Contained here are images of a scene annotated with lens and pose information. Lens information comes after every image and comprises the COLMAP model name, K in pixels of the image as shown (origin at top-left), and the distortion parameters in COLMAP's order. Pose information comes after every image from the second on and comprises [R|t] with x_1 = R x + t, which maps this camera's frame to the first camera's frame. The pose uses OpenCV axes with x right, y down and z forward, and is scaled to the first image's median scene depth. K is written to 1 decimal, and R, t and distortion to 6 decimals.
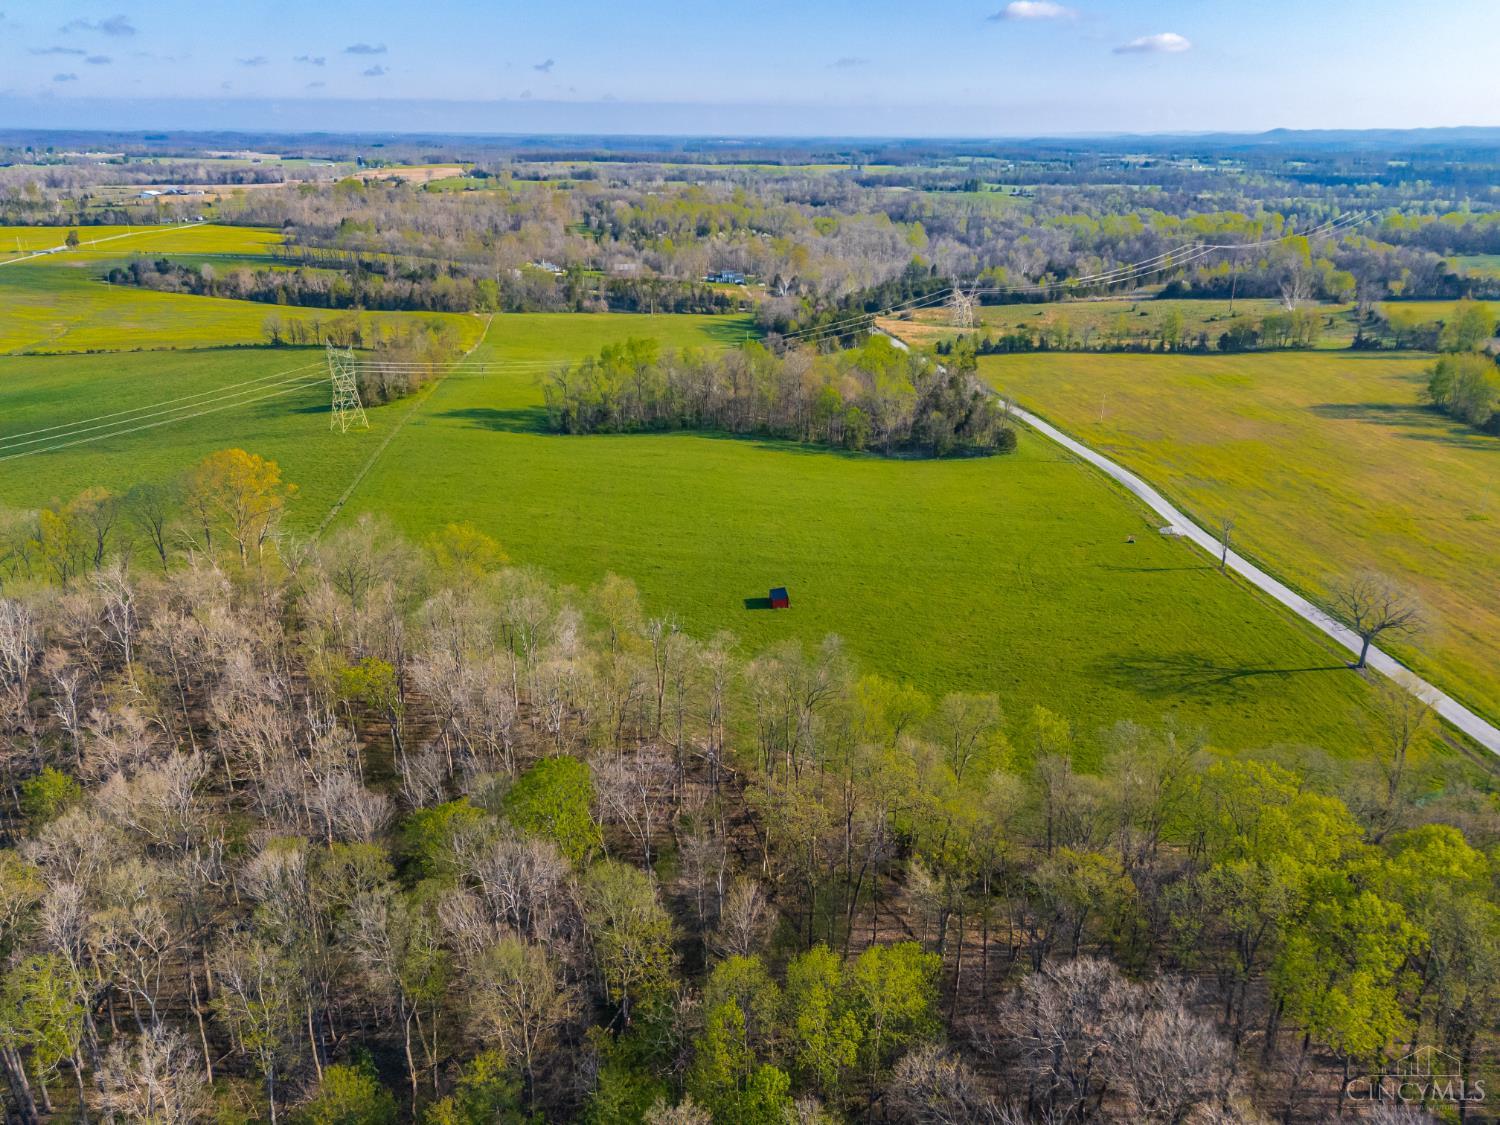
lens RADIAL K [[1103.5, 0, 744.8], [0, 1103.5, 568.2], [0, 0, 1]] dist [0.070466, -0.054344]
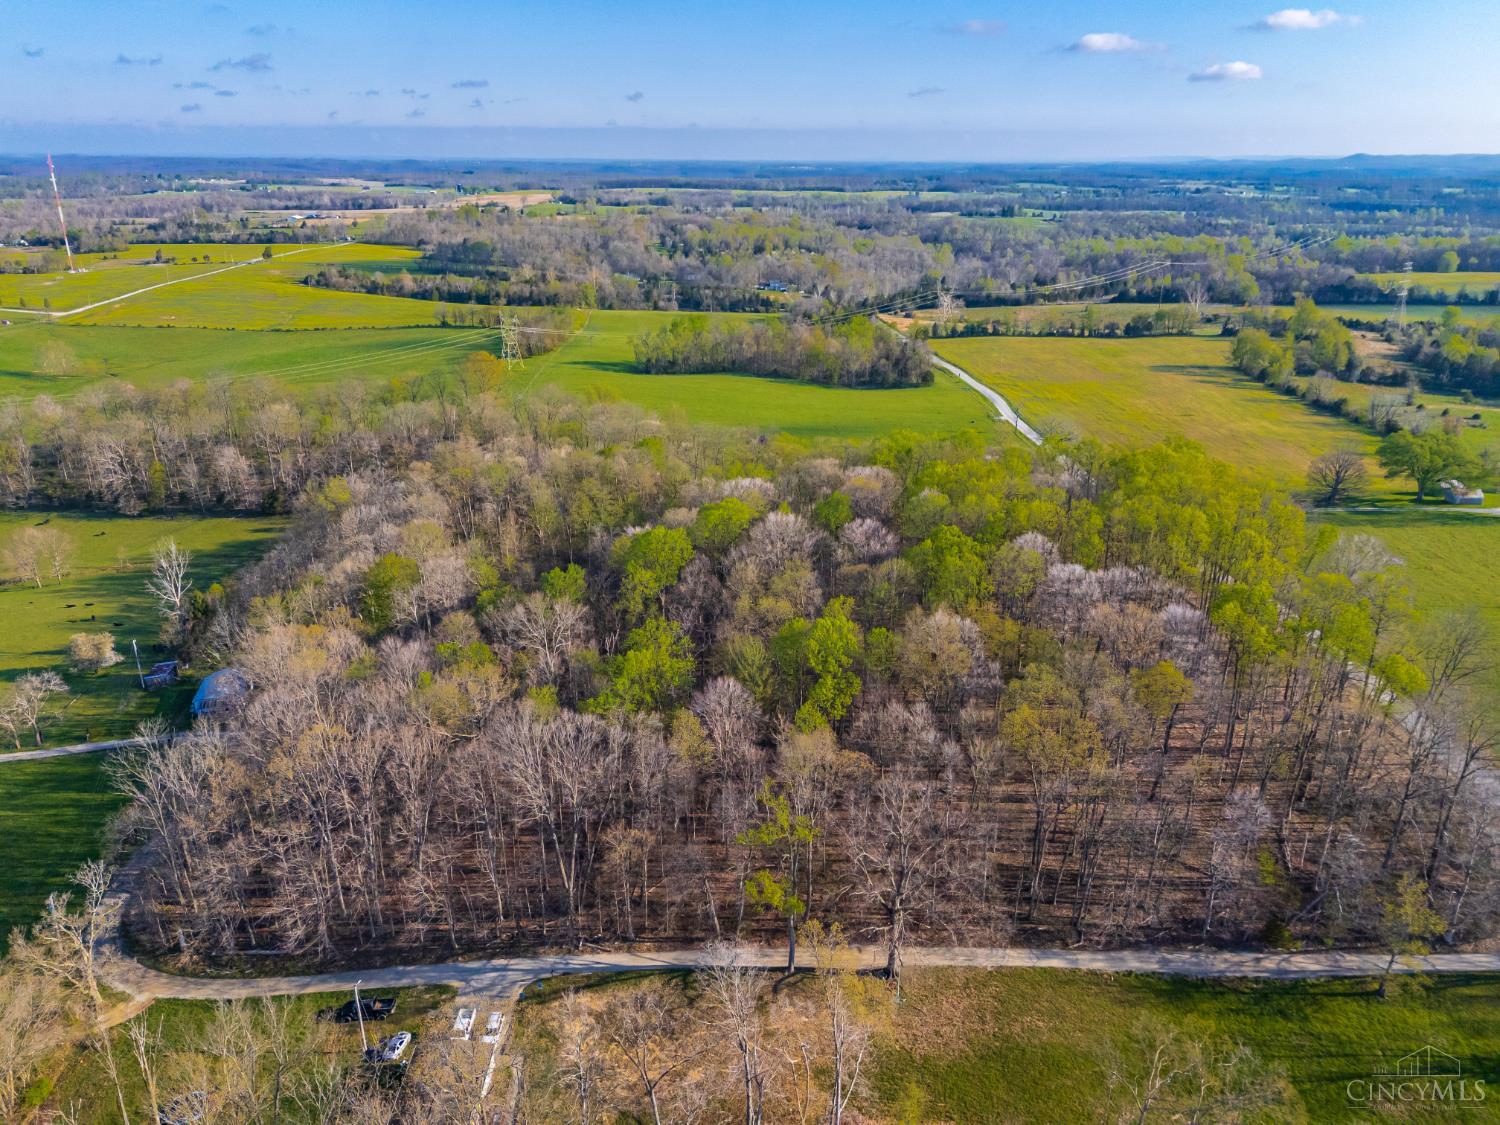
lens RADIAL K [[1103.5, 0, 744.4], [0, 1103.5, 568.6], [0, 0, 1]] dist [0.070466, -0.054344]
pose [[0.998015, 0.022272, -0.058904, 0.030248], [-0.023374, 0.999563, -0.018084, 0.075569], [0.058475, 0.019425, 0.998100, -0.229140]]
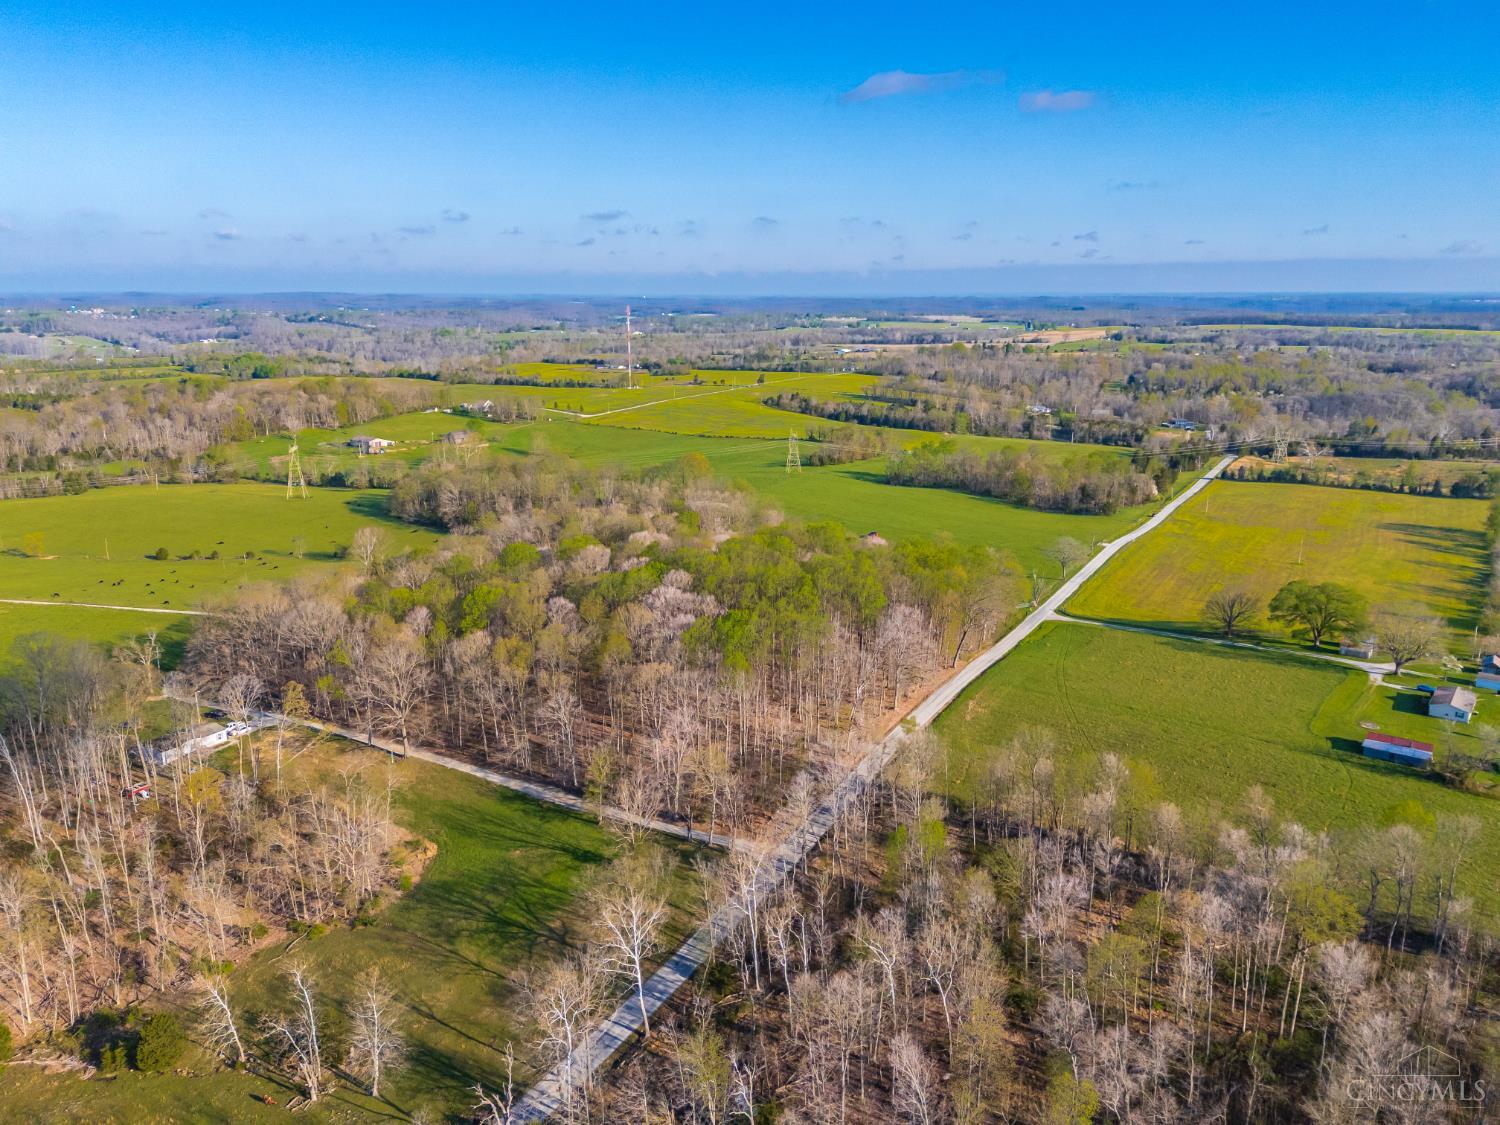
lens RADIAL K [[1103.5, 0, 746.9], [0, 1103.5, 562.2], [0, 0, 1]] dist [0.070466, -0.054344]
pose [[0.821099, 0.133849, -0.554870, 0.297687], [-0.206855, 0.975813, -0.070715, 0.080808], [0.531984, 0.172842, 0.828926, -0.281086]]
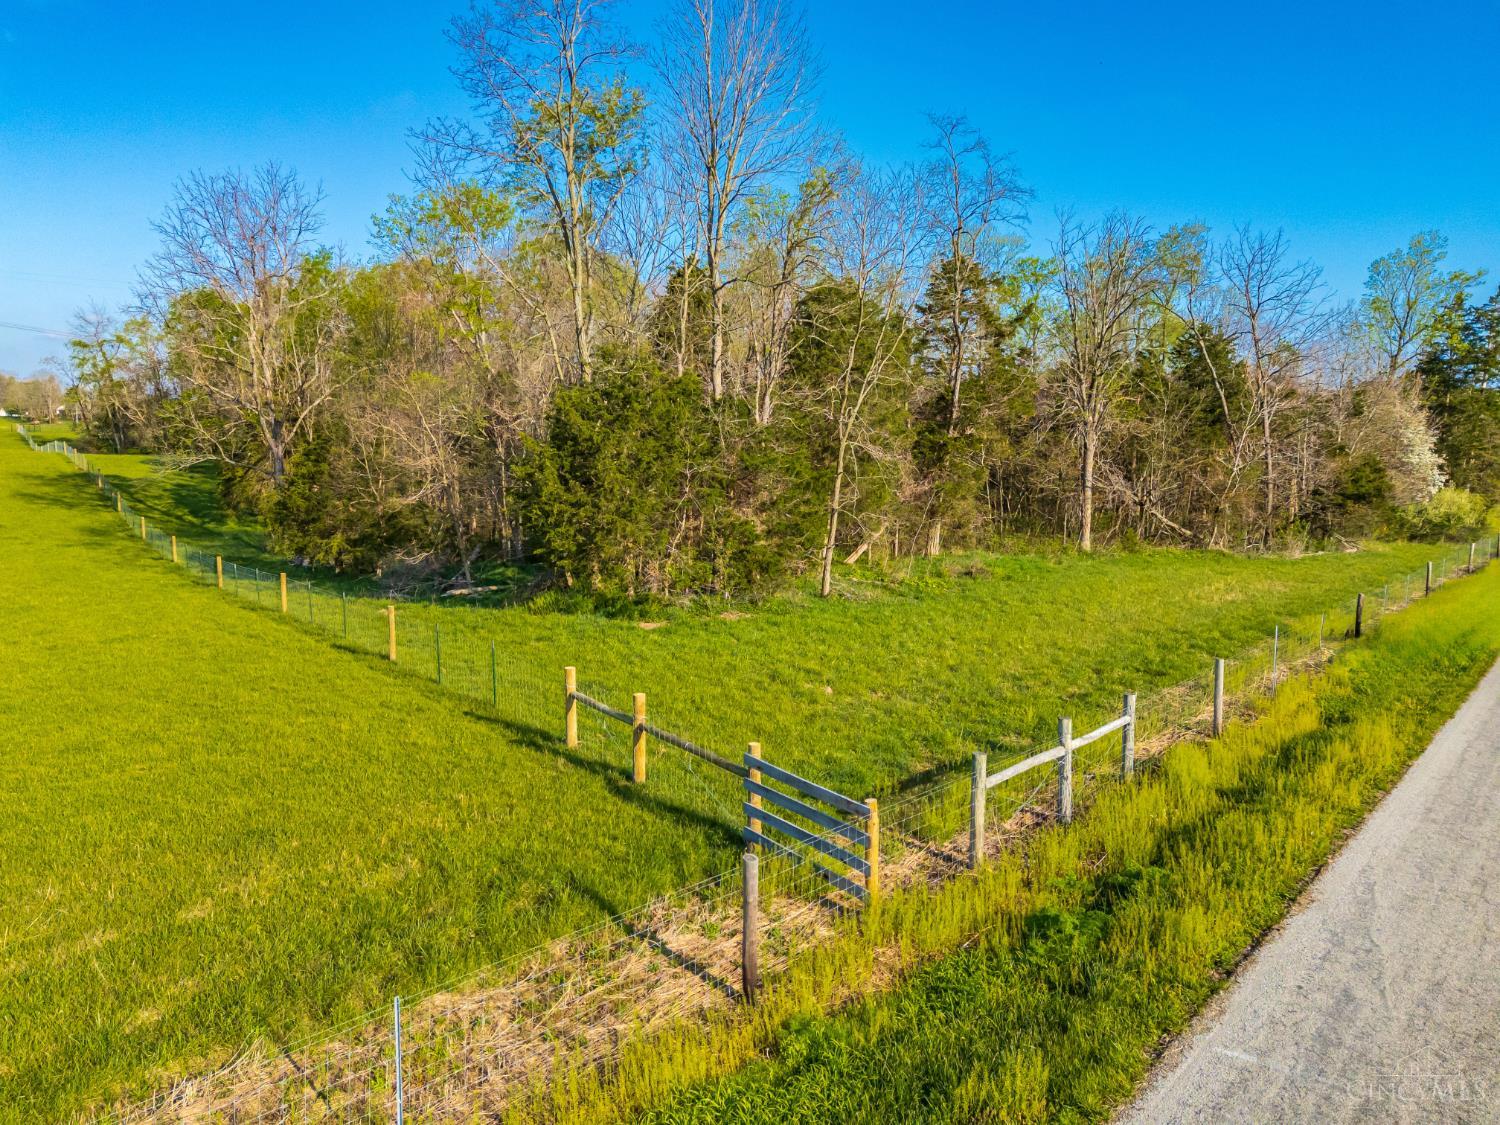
lens RADIAL K [[1103.5, 0, 747.9], [0, 1103.5, 563.8], [0, 0, 1]] dist [0.070466, -0.054344]
pose [[0.718758, 0.093605, -0.688930, 0.126219], [-0.256731, 0.956598, -0.137873, -0.038891], [0.646124, 0.275967, 0.711594, 0.375769]]
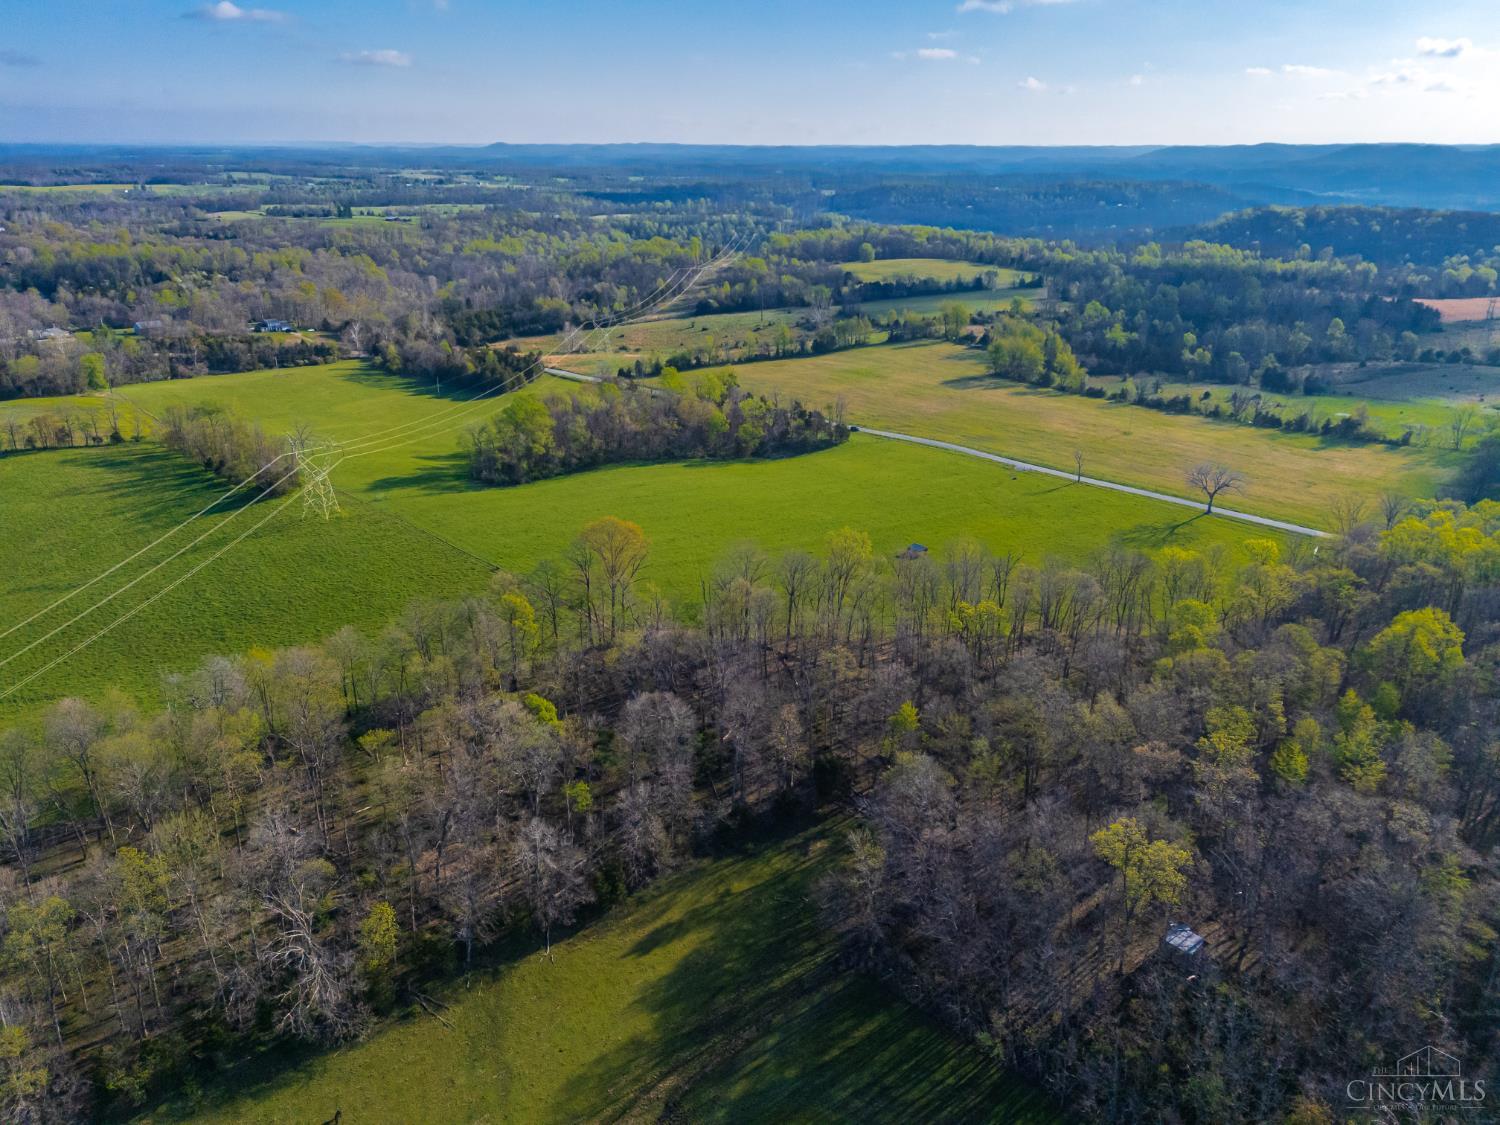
lens RADIAL K [[1103.5, 0, 755.1], [0, 1103.5, 590.1], [0, 0, 1]] dist [0.070466, -0.054344]
pose [[0.803323, -0.223558, 0.551991, -0.261060], [0.218028, 0.972921, 0.076737, -0.021306], [-0.554199, 0.058705, 0.830311, -0.026932]]
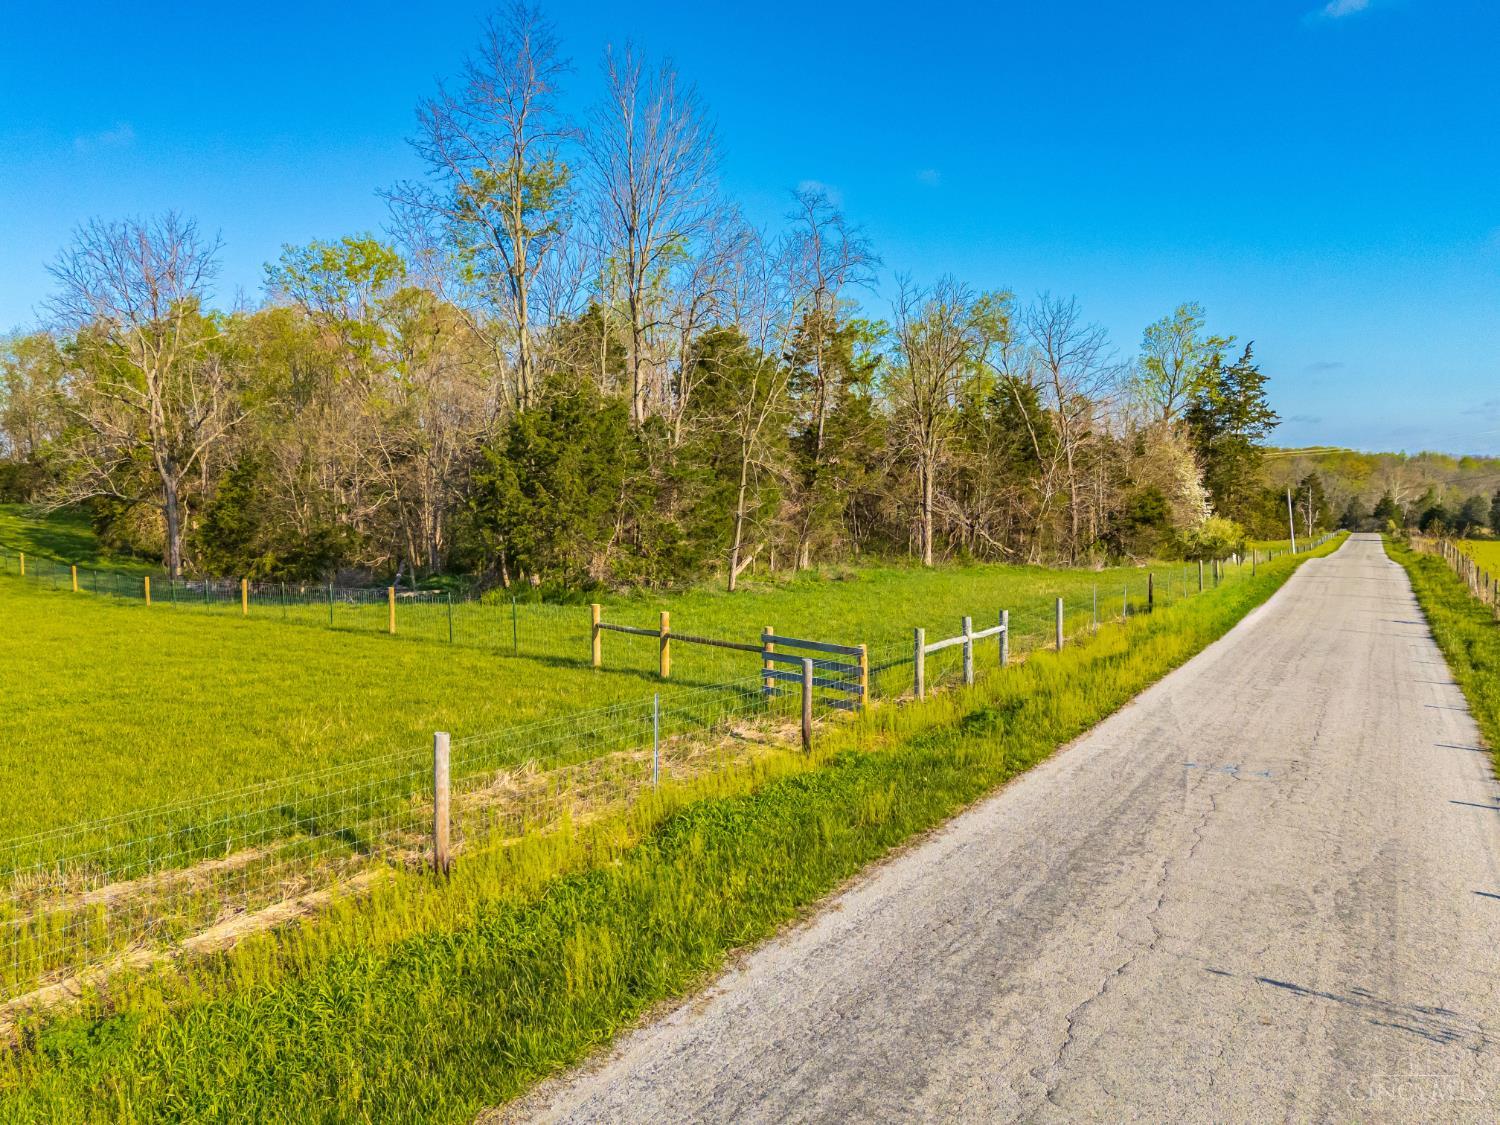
lens RADIAL K [[1103.5, 0, 745.5], [0, 1103.5, 566.6], [0, 0, 1]] dist [0.070466, -0.054344]
pose [[0.818272, 0.045998, -0.572988, 0.128494], [-0.208680, 0.952561, -0.221541, -0.034057], [0.535616, 0.300852, 0.789052, 0.368253]]
